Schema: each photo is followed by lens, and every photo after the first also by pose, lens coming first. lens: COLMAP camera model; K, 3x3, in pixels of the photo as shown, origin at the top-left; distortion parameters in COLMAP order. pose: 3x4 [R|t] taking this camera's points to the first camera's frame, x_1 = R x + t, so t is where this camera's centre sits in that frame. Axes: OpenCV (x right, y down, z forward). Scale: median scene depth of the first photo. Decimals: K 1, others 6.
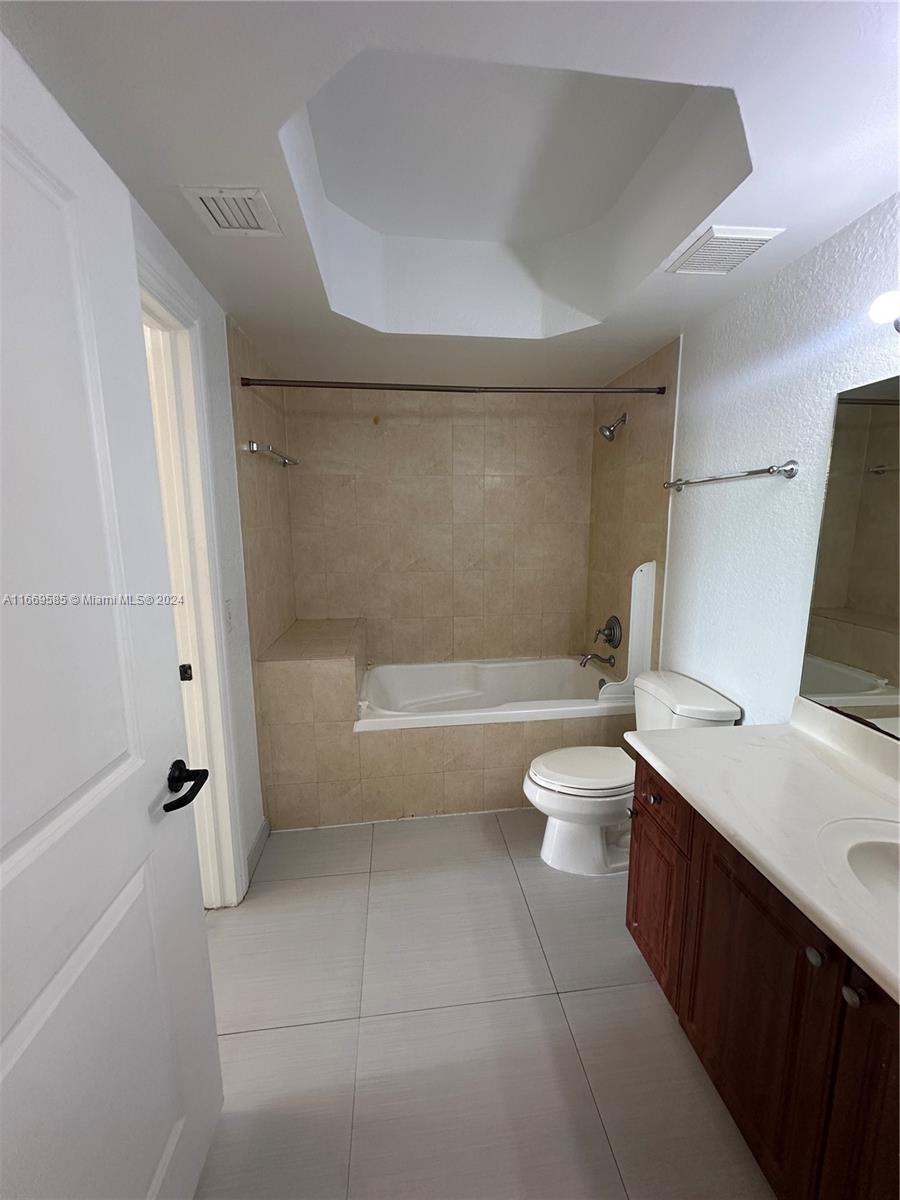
lens RADIAL K [[481.6, 0, 450.5], [0, 481.6, 602.8], [0, 0, 1]] dist [0.001720, 0.000264]
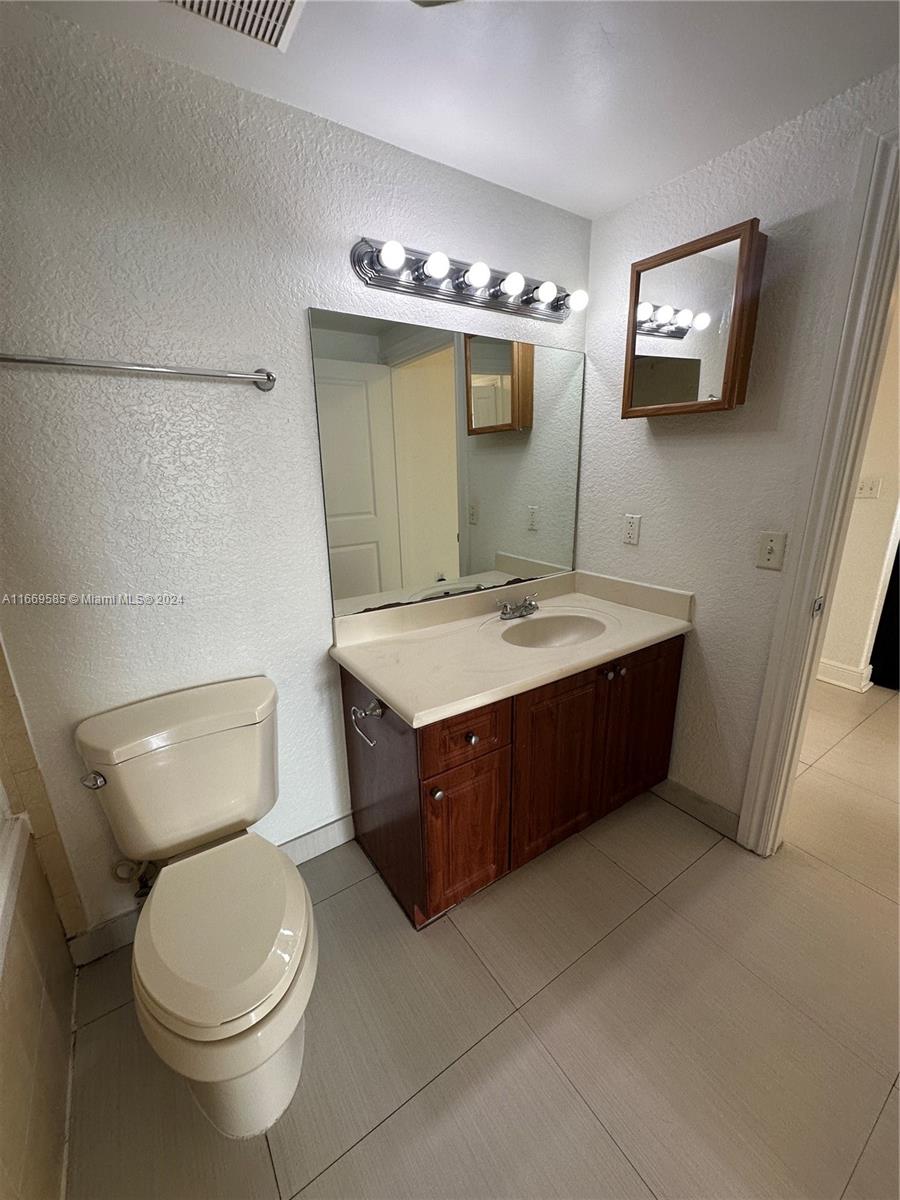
lens RADIAL K [[481.6, 0, 450.0], [0, 481.6, 598.6], [0, 0, 1]] dist [0.001720, 0.000264]
pose [[-0.465424, -0.234727, 0.853395, -0.294082], [0.162959, 0.924984, 0.343292, -0.177411], [-0.869957, 0.298845, -0.392258, 1.297586]]
